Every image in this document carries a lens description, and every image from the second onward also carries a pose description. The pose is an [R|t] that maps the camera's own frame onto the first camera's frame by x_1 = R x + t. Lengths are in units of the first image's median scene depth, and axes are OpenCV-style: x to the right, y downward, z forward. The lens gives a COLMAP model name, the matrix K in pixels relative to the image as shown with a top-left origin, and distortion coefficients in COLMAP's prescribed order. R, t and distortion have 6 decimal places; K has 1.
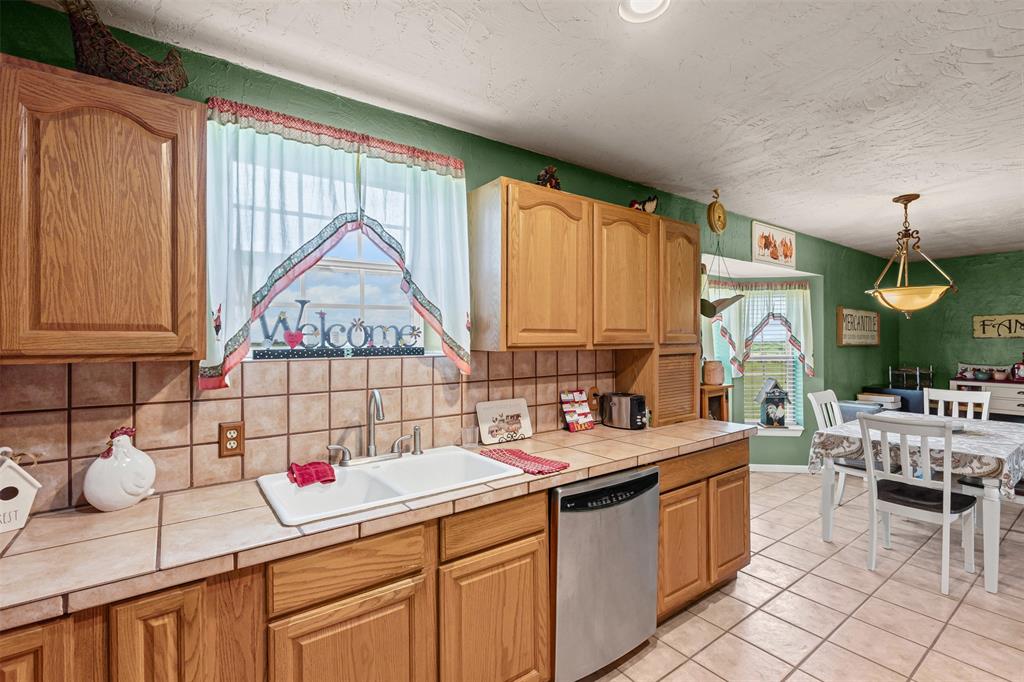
lens RADIAL K [[469.0, 0, 514.1], [0, 469.0, 340.9], [0, 0, 1]] dist [-0.003849, 0.000449]
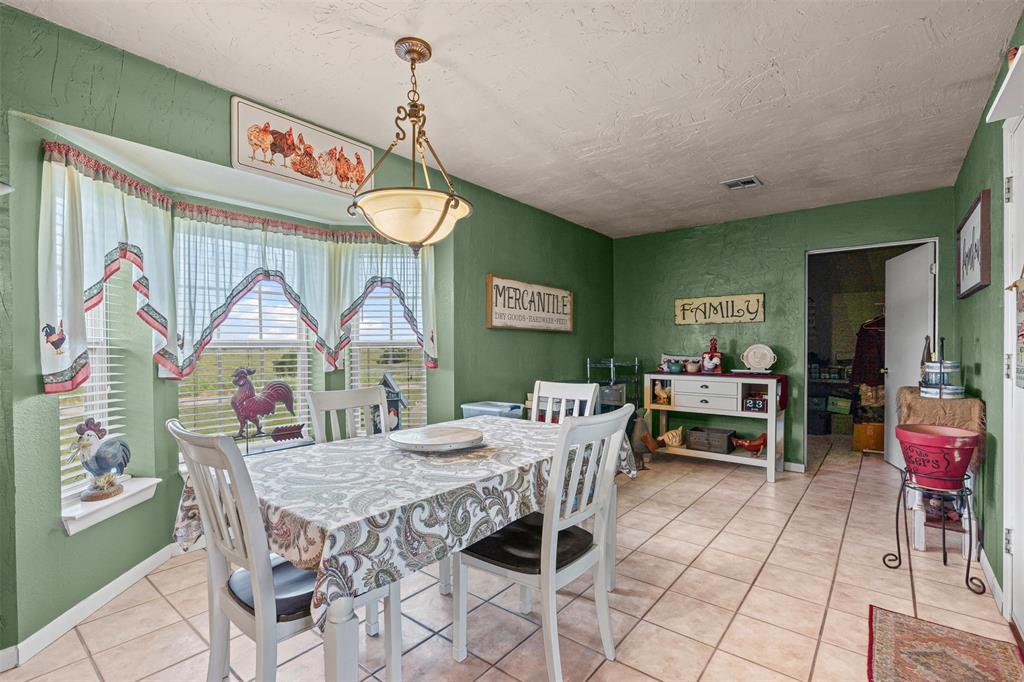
lens RADIAL K [[469.0, 0, 509.3], [0, 469.0, 343.8], [0, 0, 1]] dist [-0.003849, 0.000449]
pose [[0.966835, 0.003590, 0.255375, 0.488020], [-0.002187, 0.999981, -0.005778, 0.036129], [-0.255391, 0.005027, 0.966825, 0.252391]]
